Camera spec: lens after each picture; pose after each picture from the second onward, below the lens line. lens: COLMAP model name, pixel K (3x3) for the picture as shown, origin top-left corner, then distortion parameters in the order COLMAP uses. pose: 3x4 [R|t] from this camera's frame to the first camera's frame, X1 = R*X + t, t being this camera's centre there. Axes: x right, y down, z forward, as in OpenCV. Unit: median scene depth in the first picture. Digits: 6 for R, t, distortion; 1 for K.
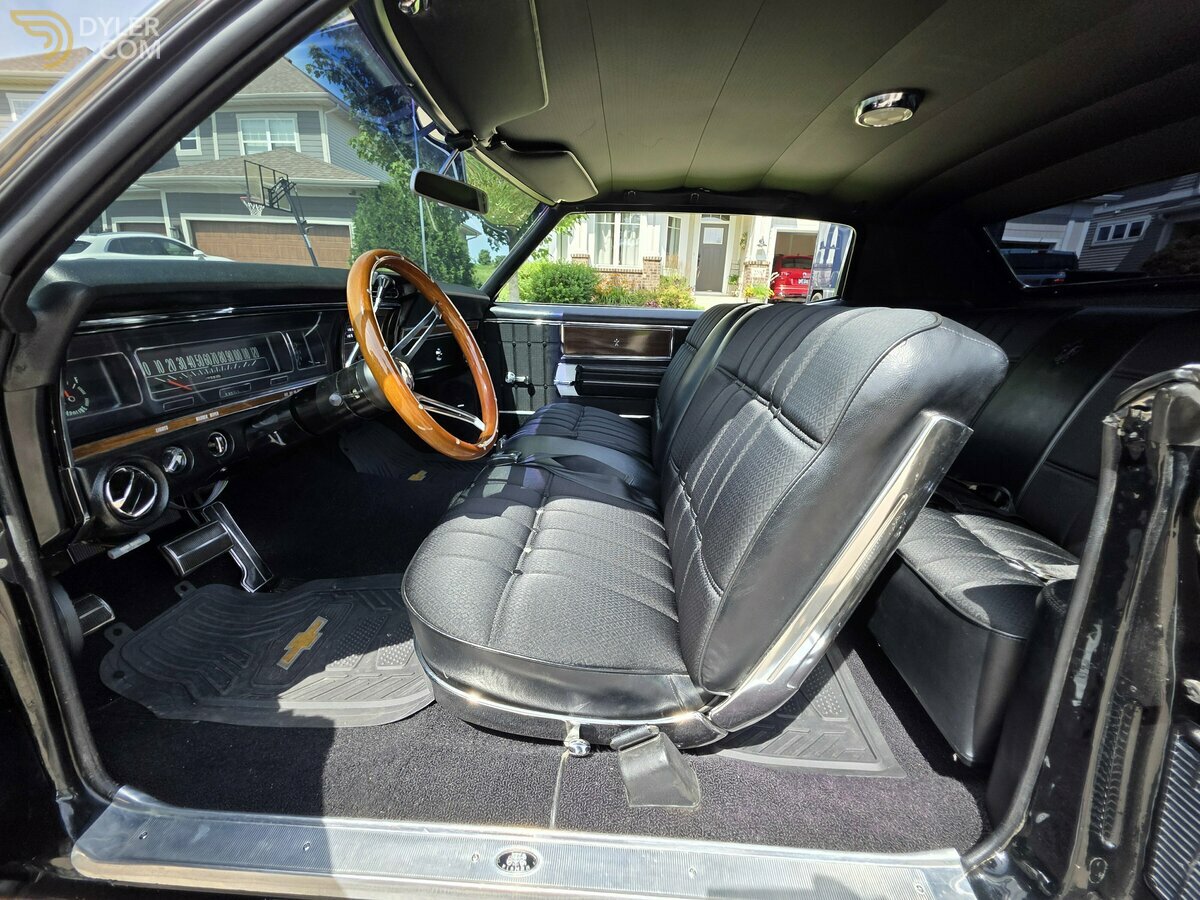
lens RADIAL K [[485.7, 0, 604.7], [0, 485.7, 450.3], [0, 0, 1]] dist [-0.000960, -0.000363]
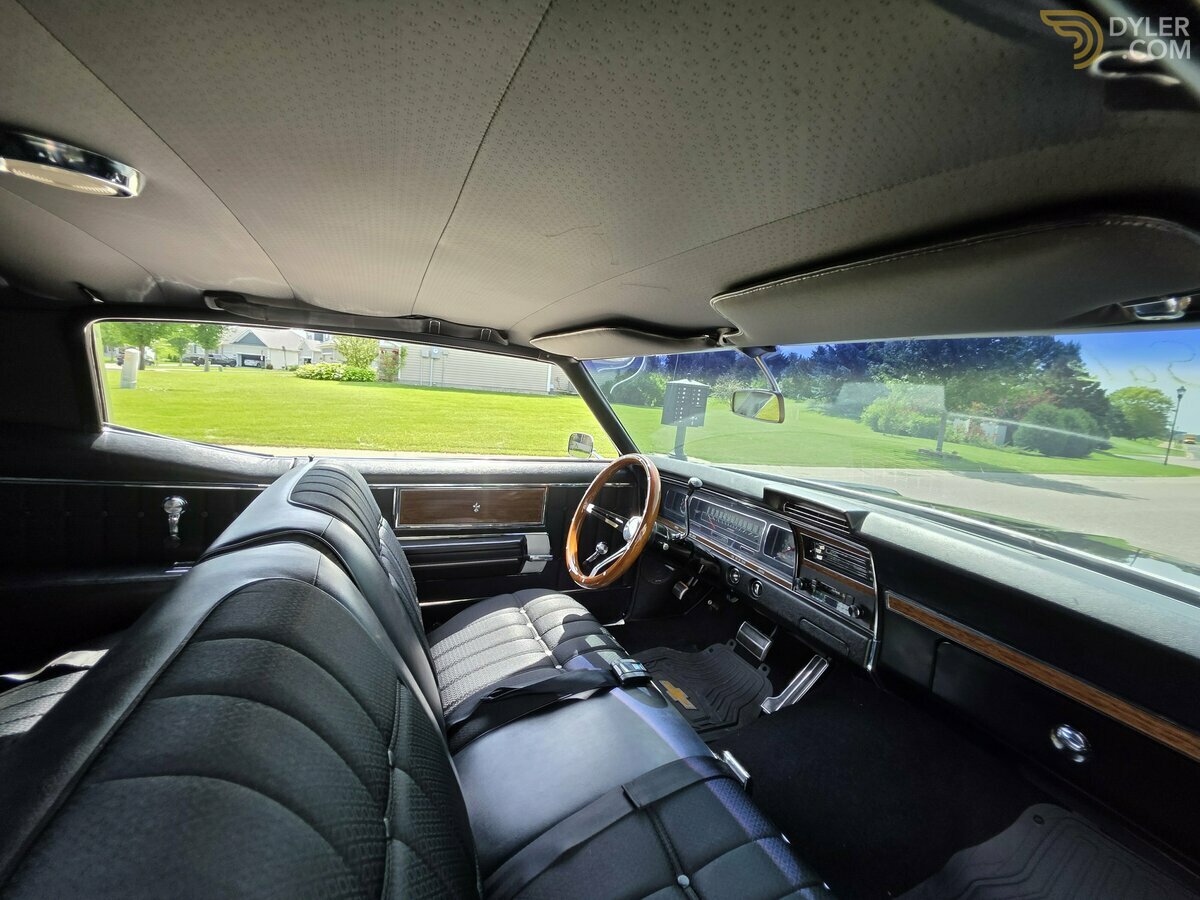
lens RADIAL K [[484.6, 0, 612.2], [0, 484.6, 446.0], [0, 0, 1]] dist [0.001928, -0.000011]
pose [[-0.879625, -0.055065, -0.472471, 0.172140], [-0.243518, 0.905371, 0.347853, -0.420654], [0.408607, 0.421036, -0.809796, 0.969155]]
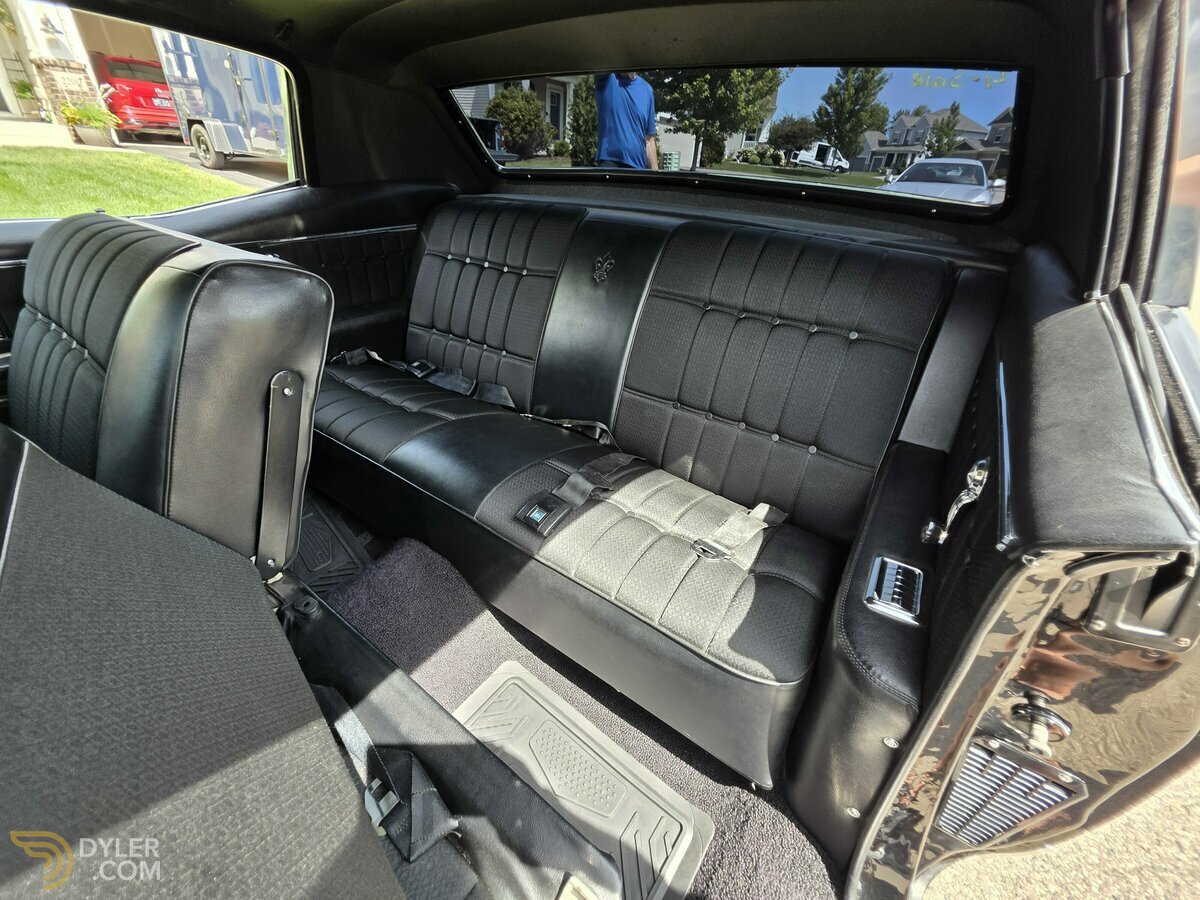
lens RADIAL K [[476.3, 0, 603.1], [0, 476.3, 433.1], [0, 0, 1]] dist [0.000190, -0.000087]
pose [[0.512946, -0.428199, 0.743997, 0.062898], [0.214122, 0.903132, 0.372162, -0.161094], [-0.831287, -0.031593, 0.554945, 0.285761]]
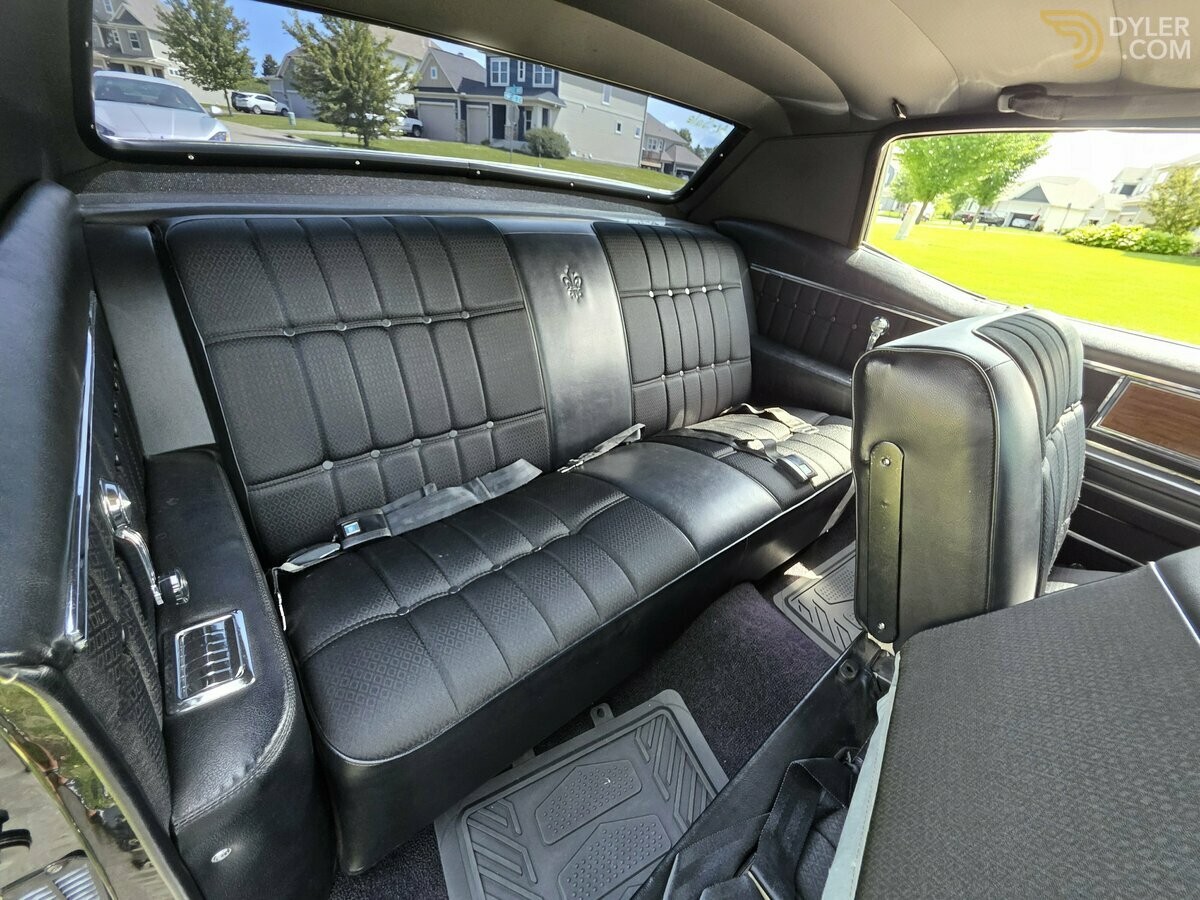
lens RADIAL K [[488.6, 0, 605.0], [0, 488.6, 442.0], [0, 0, 1]] dist [0.001578, 0.000510]
pose [[-0.674841, -0.456964, 0.579460, 0.149372], [0.079586, 0.735570, 0.672758, -0.376322], [-0.733659, 0.500121, -0.460024, 0.960601]]
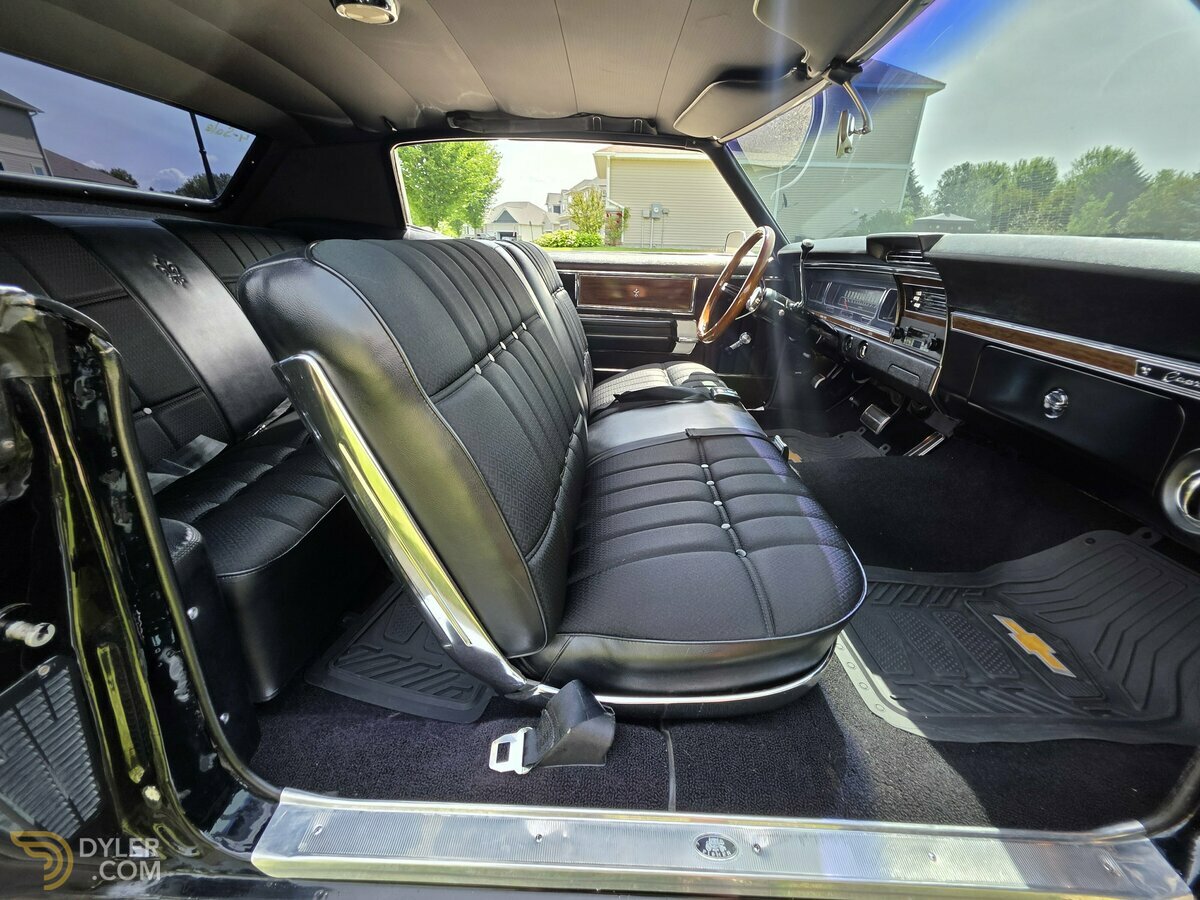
lens RADIAL K [[484.6, 0, 612.2], [0, 484.6, 446.0], [0, 0, 1]] dist [0.001928, -0.000011]
pose [[-0.997133, -0.040236, -0.064091, 0.084078], [-0.071968, 0.766024, 0.638770, -0.383759], [0.023393, 0.641551, -0.766724, 1.234129]]
